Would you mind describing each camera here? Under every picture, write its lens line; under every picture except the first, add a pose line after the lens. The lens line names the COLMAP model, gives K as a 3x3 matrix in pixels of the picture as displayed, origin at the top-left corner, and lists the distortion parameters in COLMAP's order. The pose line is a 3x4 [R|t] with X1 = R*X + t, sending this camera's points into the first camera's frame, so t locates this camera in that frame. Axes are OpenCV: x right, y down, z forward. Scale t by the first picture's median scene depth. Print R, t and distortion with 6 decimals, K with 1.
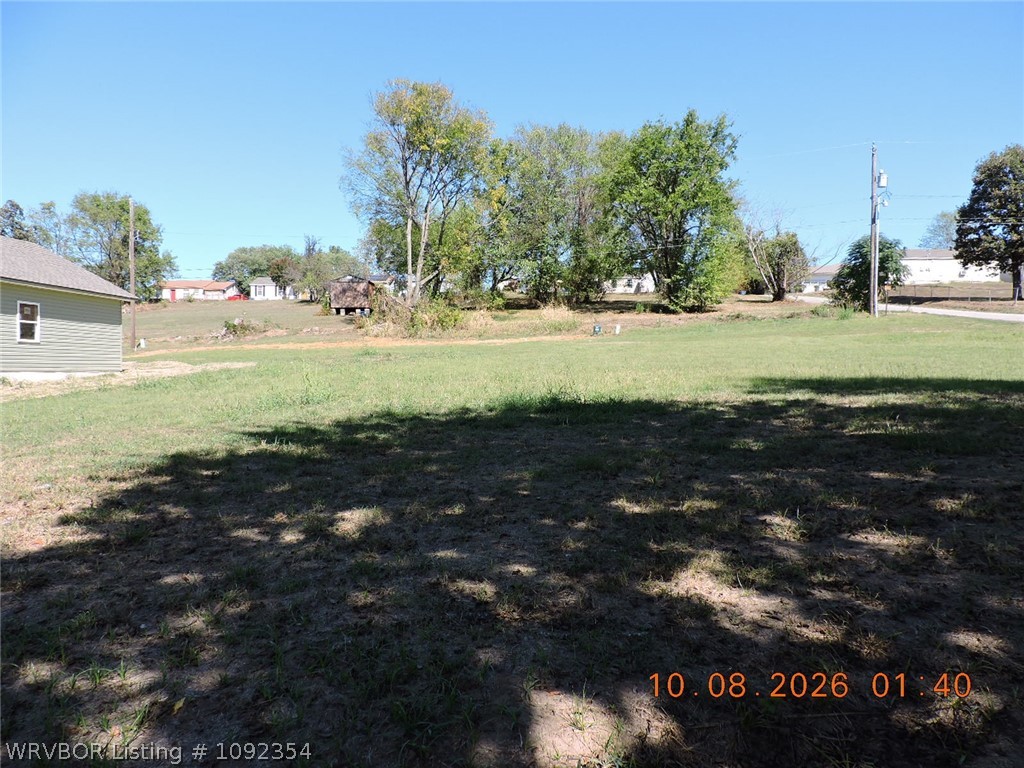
lens RADIAL K [[748.0, 0, 511.6], [0, 748.0, 386.1], [0, 0, 1]] dist [0.003399, 0.002279]
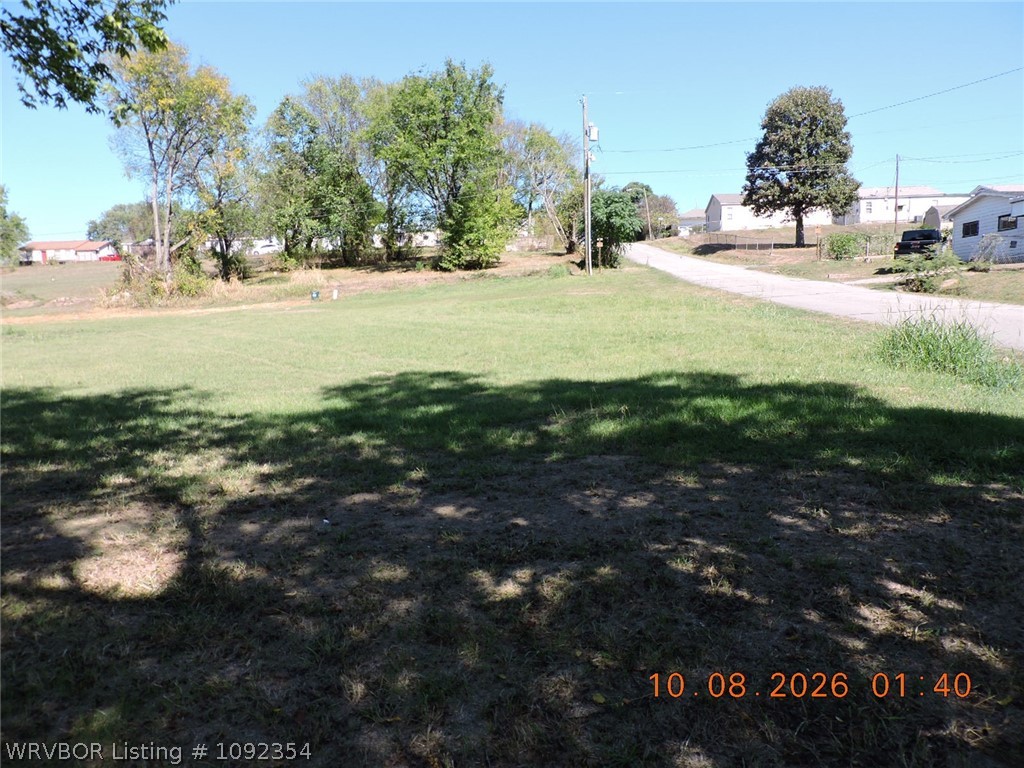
lens RADIAL K [[748.0, 0, 517.3], [0, 748.0, 384.8], [0, 0, 1]] dist [0.003399, 0.002279]
pose [[0.999136, -0.033265, 0.024900, 0.257383], [0.031359, 0.996812, 0.073365, -0.016059], [-0.027262, -0.072521, 0.996994, 0.003293]]
